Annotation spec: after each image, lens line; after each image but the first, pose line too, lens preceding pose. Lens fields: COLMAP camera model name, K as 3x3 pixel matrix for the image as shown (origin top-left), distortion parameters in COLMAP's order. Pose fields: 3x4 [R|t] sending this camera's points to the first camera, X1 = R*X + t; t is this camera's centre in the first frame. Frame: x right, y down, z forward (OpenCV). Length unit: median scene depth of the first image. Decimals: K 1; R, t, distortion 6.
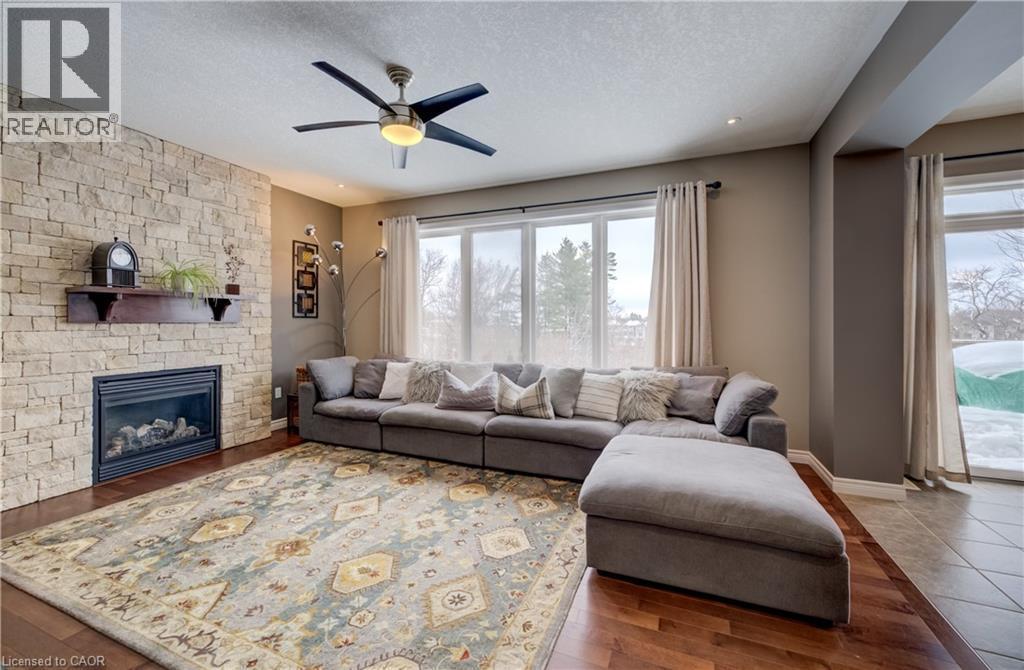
lens RADIAL K [[409.6, 0, 520.2], [0, 409.6, 323.6], [0, 0, 1]] dist [-0.002255, 0.001788]
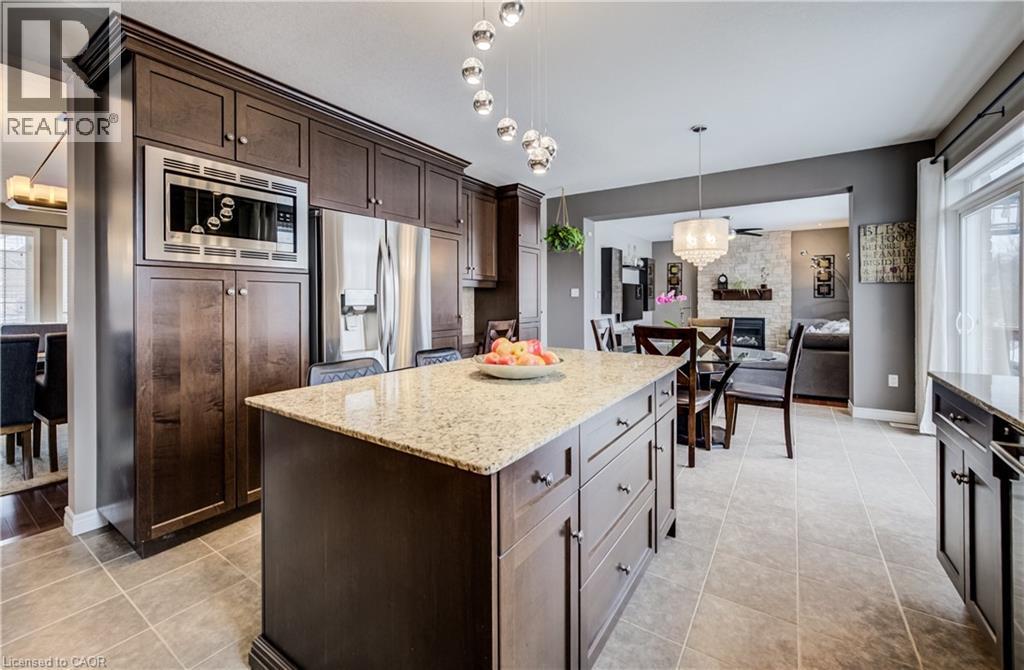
lens RADIAL K [[409.6, 0, 519.2], [0, 409.6, 300.1], [0, 0, 1]] dist [-0.002255, 0.001788]
pose [[-0.203197, -0.001684, -0.979136, 2.204982], [-0.004022, 0.999992, -0.000886, 0.006431], [0.979130, 0.003759, -0.203202, 0.100752]]
